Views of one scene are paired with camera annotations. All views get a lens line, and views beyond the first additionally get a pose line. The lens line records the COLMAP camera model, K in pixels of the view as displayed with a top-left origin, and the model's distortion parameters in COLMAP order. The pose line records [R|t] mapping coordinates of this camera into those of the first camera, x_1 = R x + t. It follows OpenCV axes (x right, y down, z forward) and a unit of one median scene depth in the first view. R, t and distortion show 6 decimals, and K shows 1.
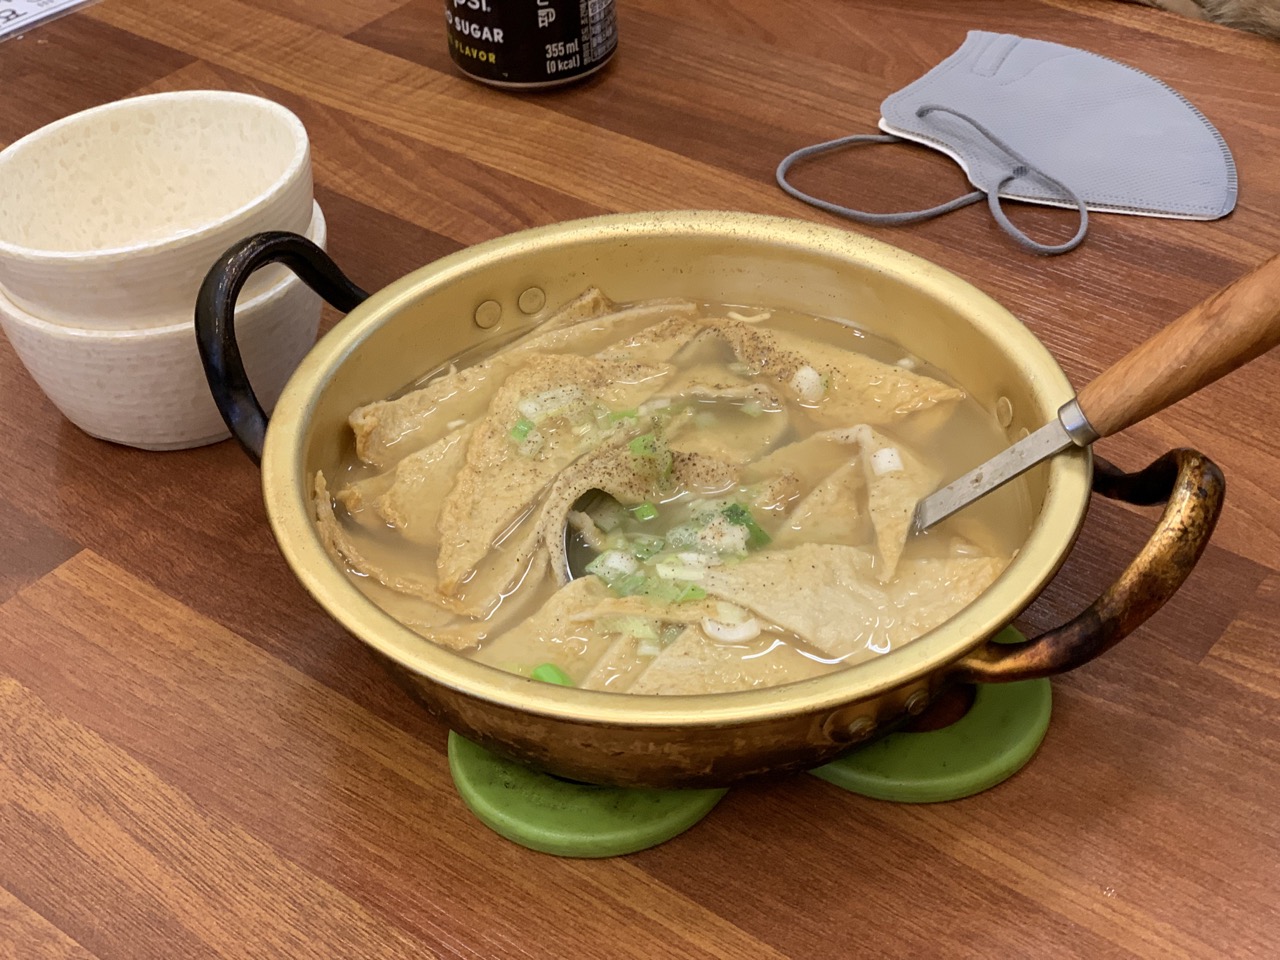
lens RADIAL K [[1929.5, 0, 639.8], [0, 1929.5, 480.4], [0, 0, 1]] dist [0.015090, 0.000000]
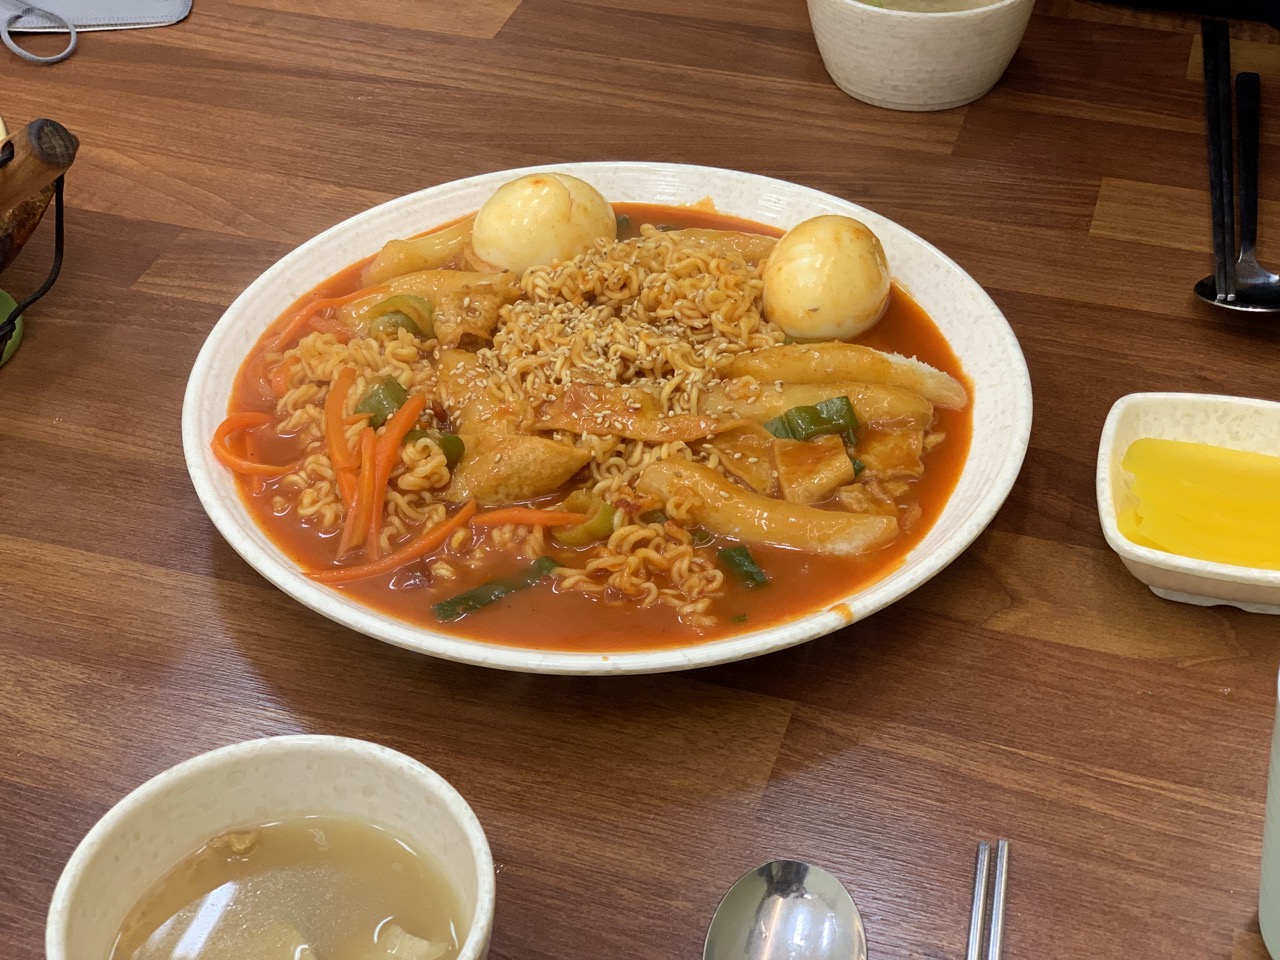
lens RADIAL K [[1929.5, 0, 640.4], [0, 1929.5, 479.5], [0, 0, 1]] dist [0.015090, 0.000000]
pose [[0.936725, -0.205526, 0.283382, 0.156245], [0.204492, 0.978293, 0.033566, 0.202295], [-0.284129, 0.026507, 0.958420, -0.389862]]
